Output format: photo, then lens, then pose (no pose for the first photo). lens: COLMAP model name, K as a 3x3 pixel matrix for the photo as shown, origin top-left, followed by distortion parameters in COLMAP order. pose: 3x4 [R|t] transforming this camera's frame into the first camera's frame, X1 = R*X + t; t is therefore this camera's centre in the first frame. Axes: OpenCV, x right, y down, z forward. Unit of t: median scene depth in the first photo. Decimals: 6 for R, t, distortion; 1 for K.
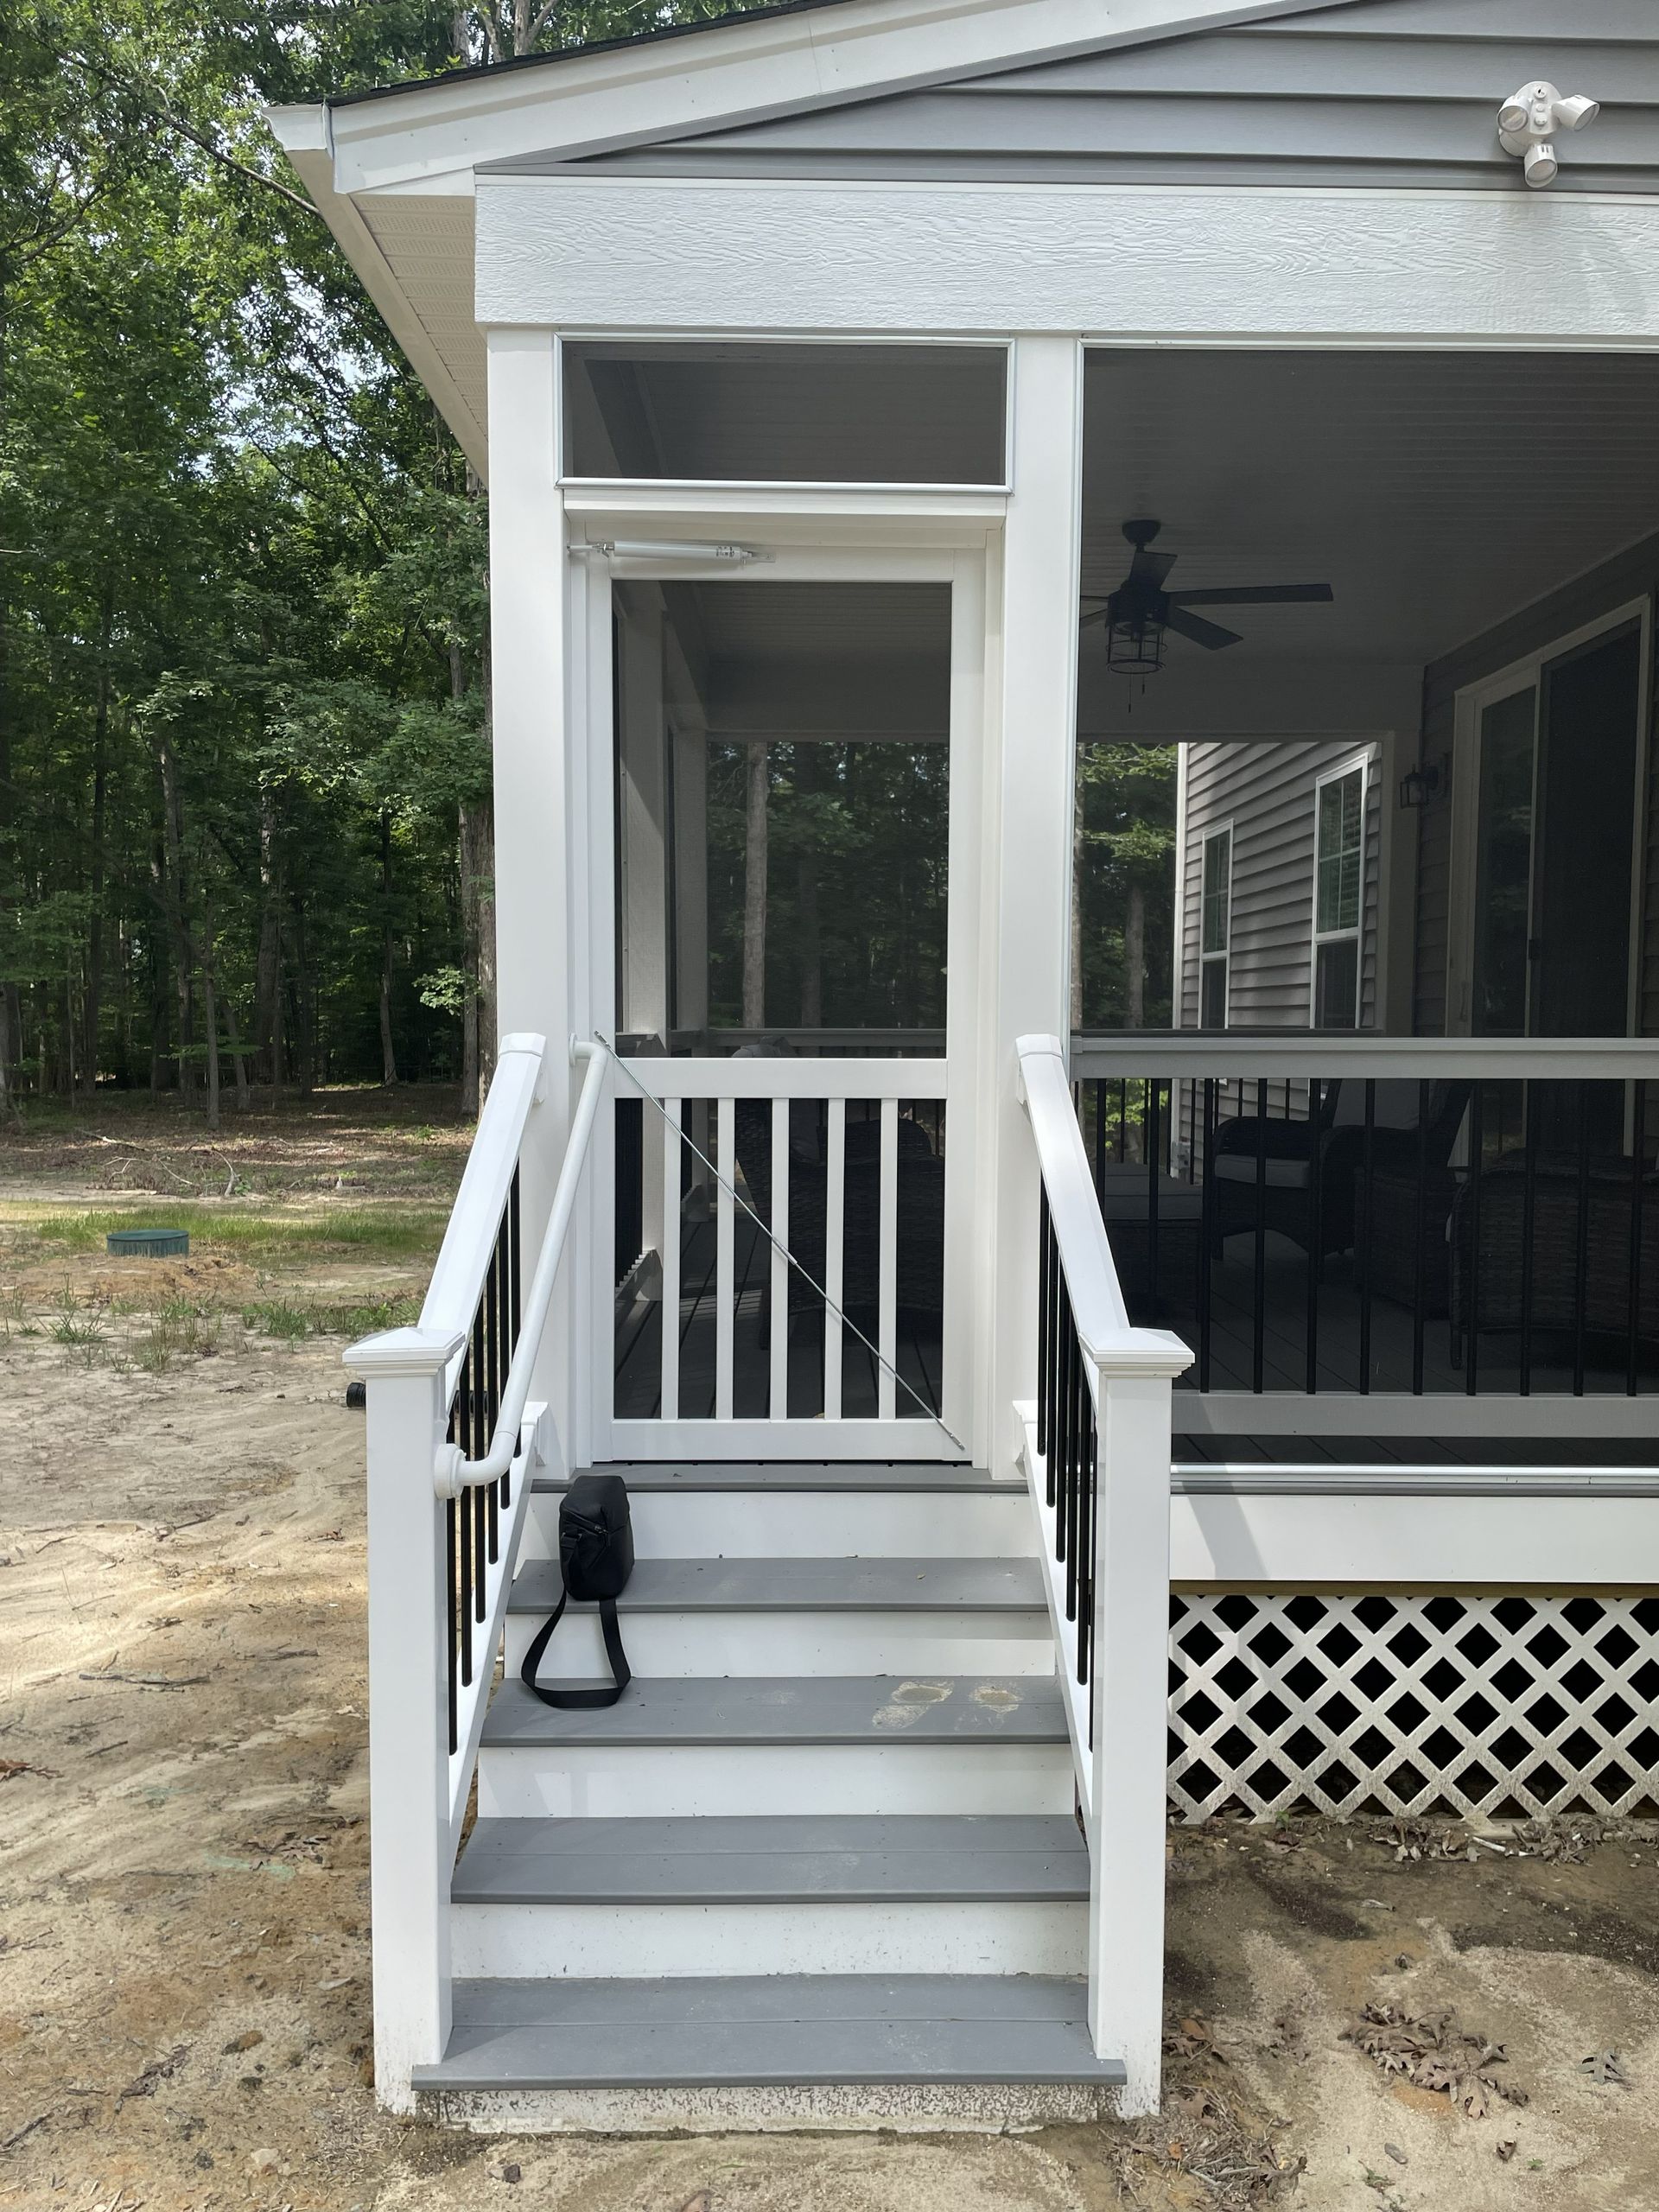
lens RADIAL K [[1681.3, 0, 841.1], [0, 1681.3, 1107.7], [0, 0, 1]] dist [0.101975, -0.136640]
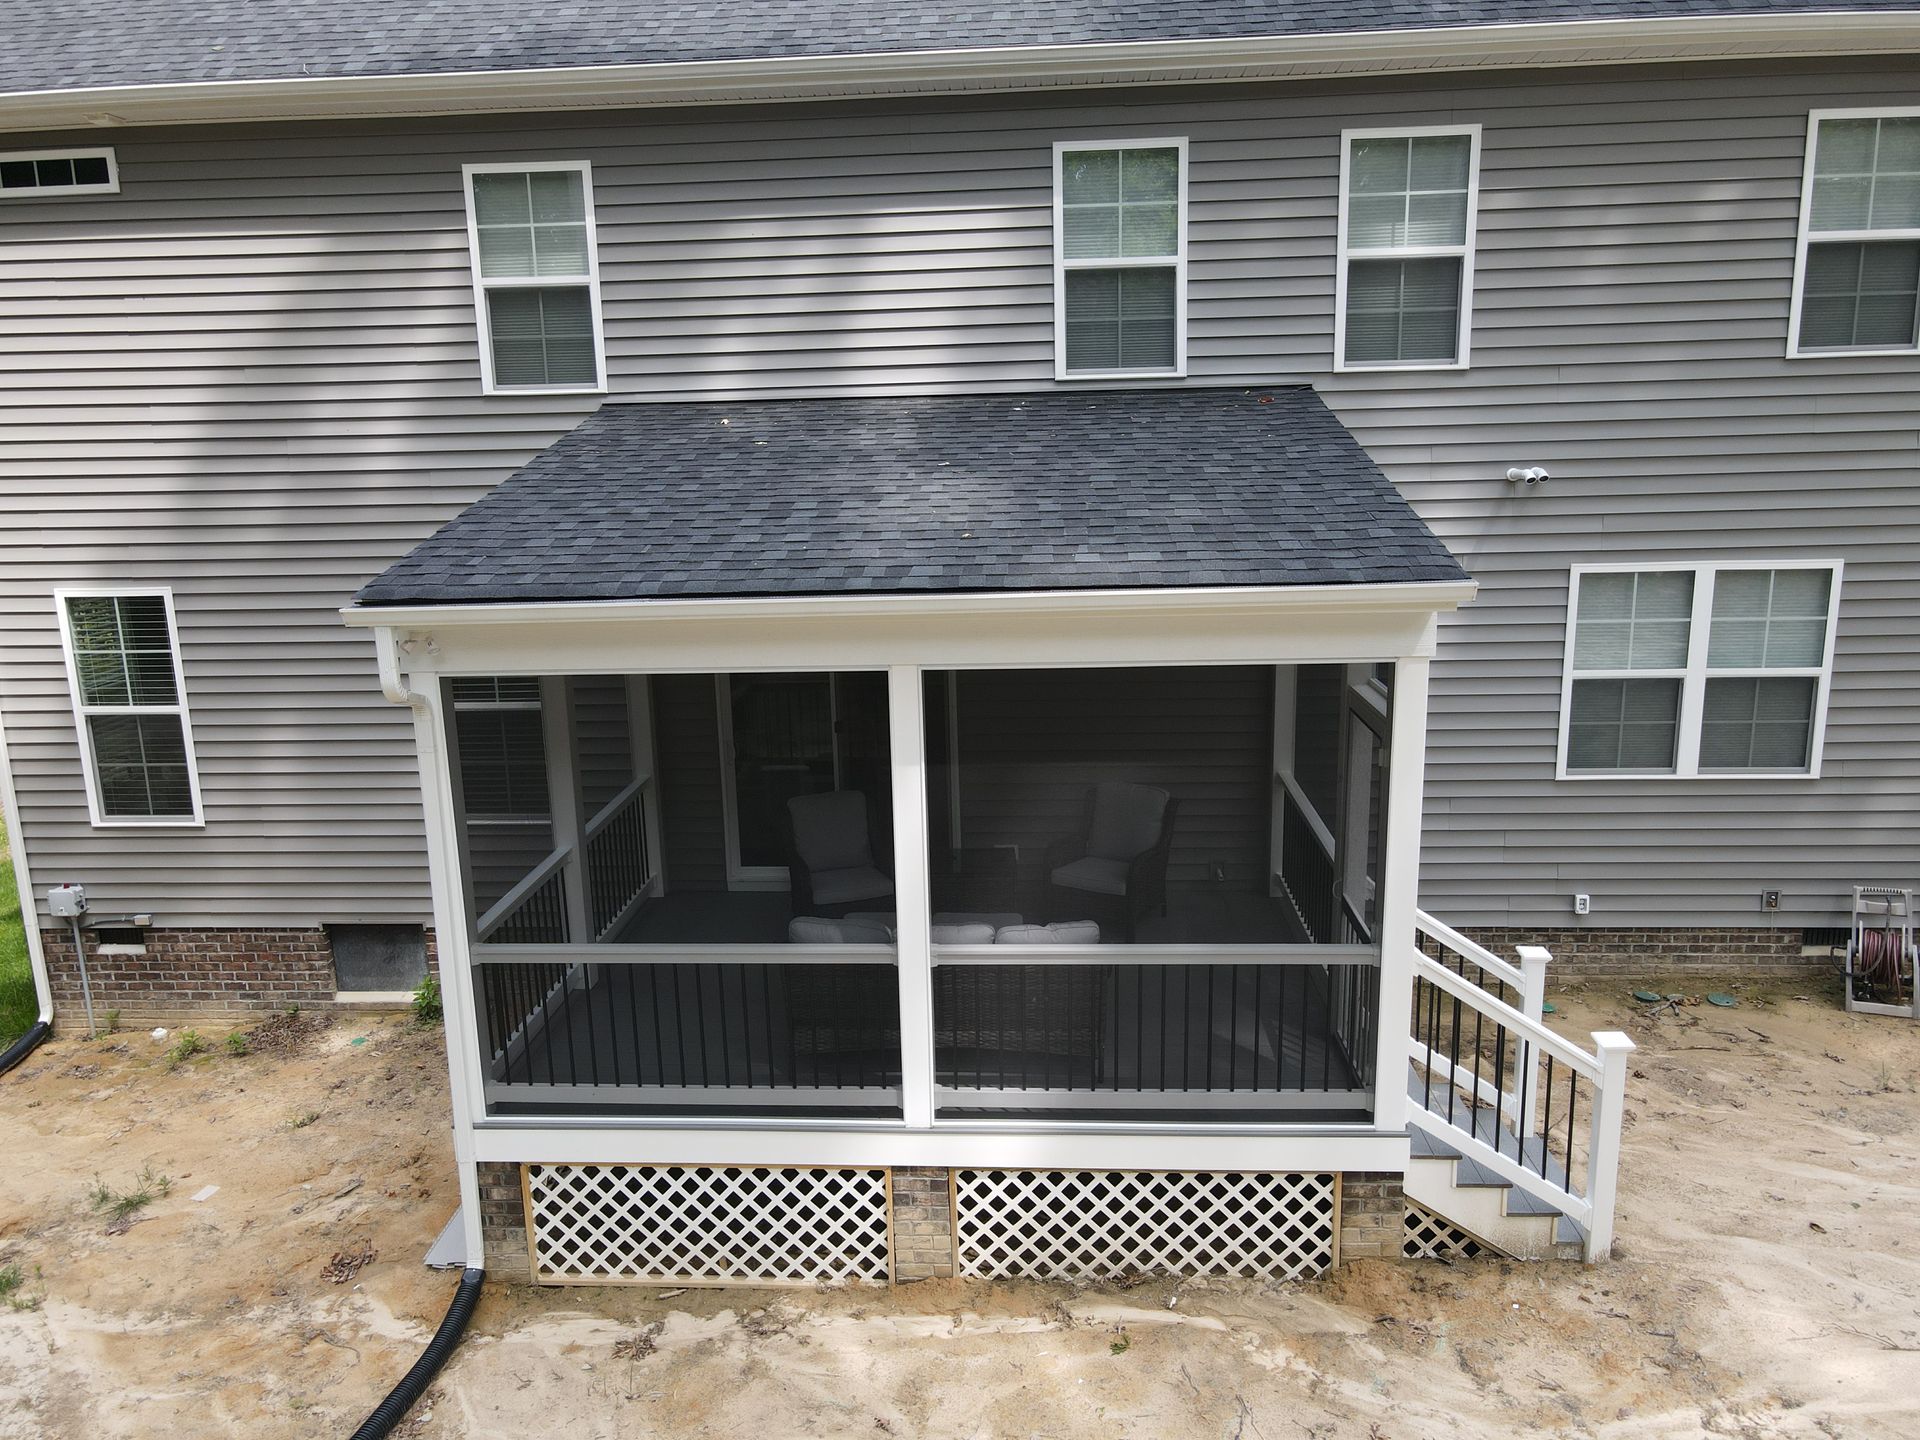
lens RADIAL K [[1408.8, 0, 952.8], [0, 1408.8, 729.8], [0, 0, 1]] dist [0.012178, 0.004277]
pose [[0.084948, -0.226133, 0.970385, -1.927042], [0.076767, 0.972496, 0.219905, -0.758850], [-0.993424, 0.055813, 0.099971, 1.335495]]
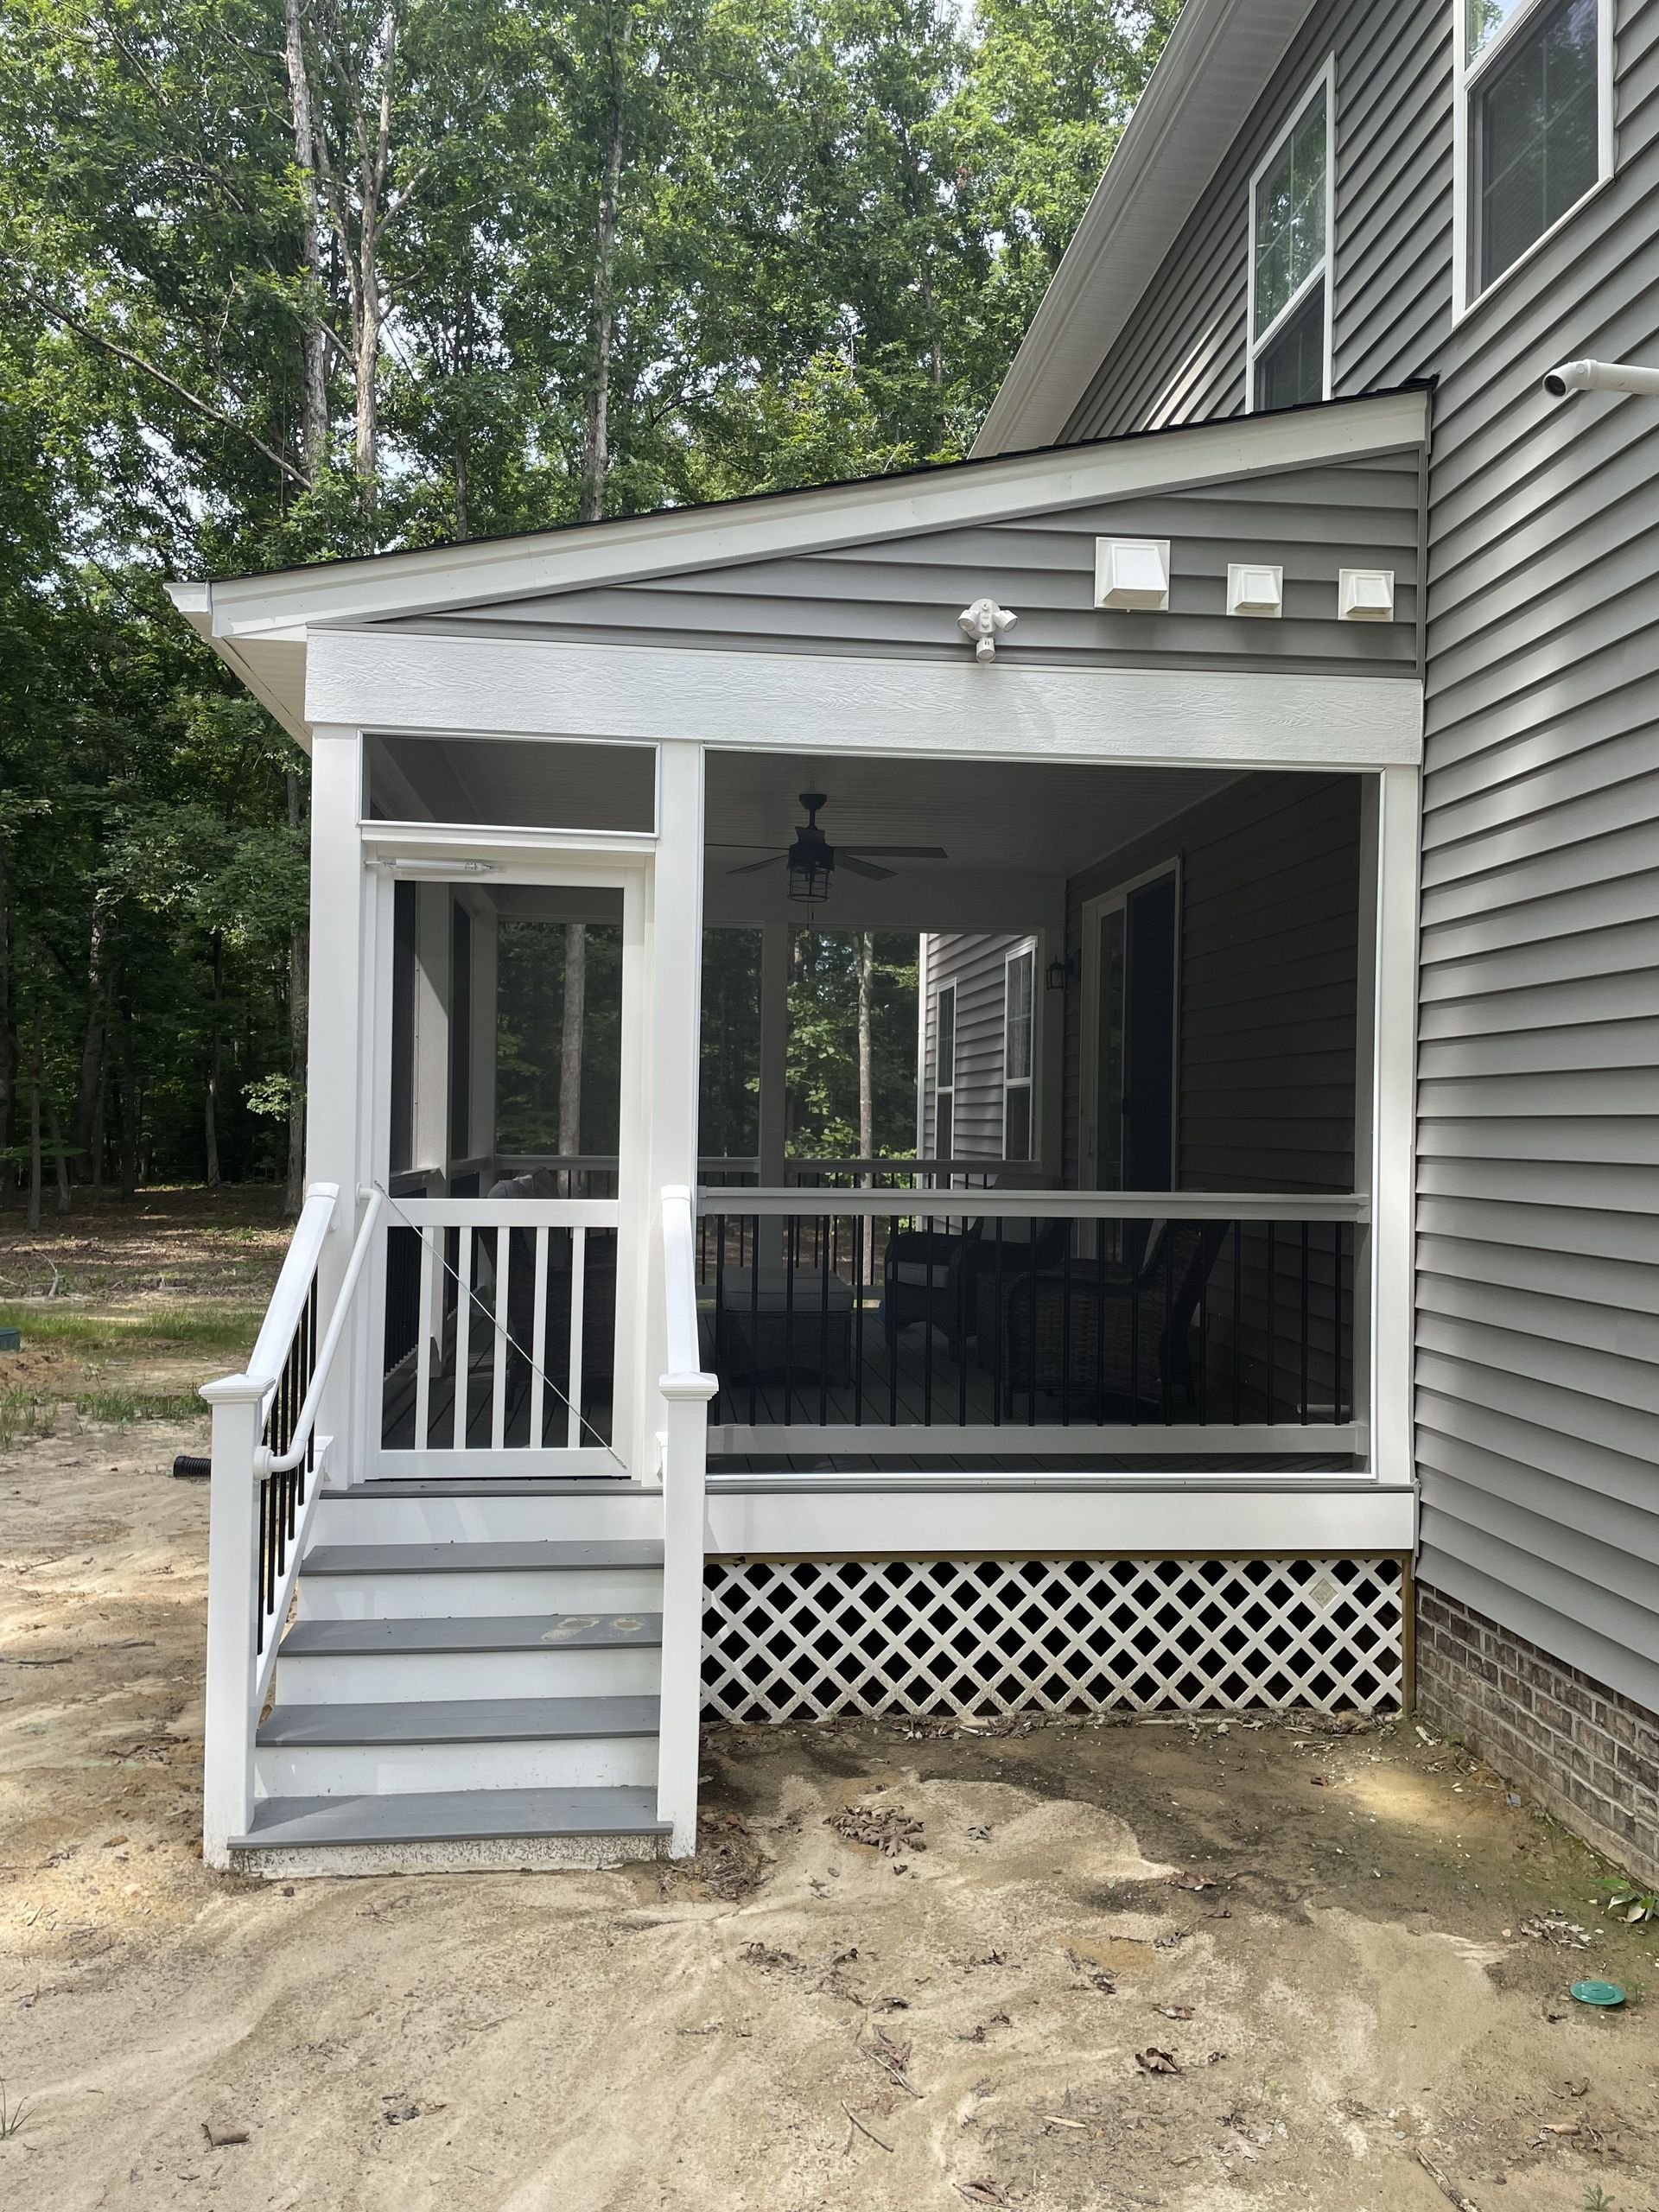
lens RADIAL K [[1662.2, 0, 825.1], [0, 1662.2, 1094.5], [0, 0, 1]] dist [0.098356, -0.127430]
pose [[0.995976, 0.012731, 0.088711, 0.111522], [-0.006665, 0.997639, -0.068346, -0.022897], [-0.089372, 0.067480, 0.993710, -0.476266]]
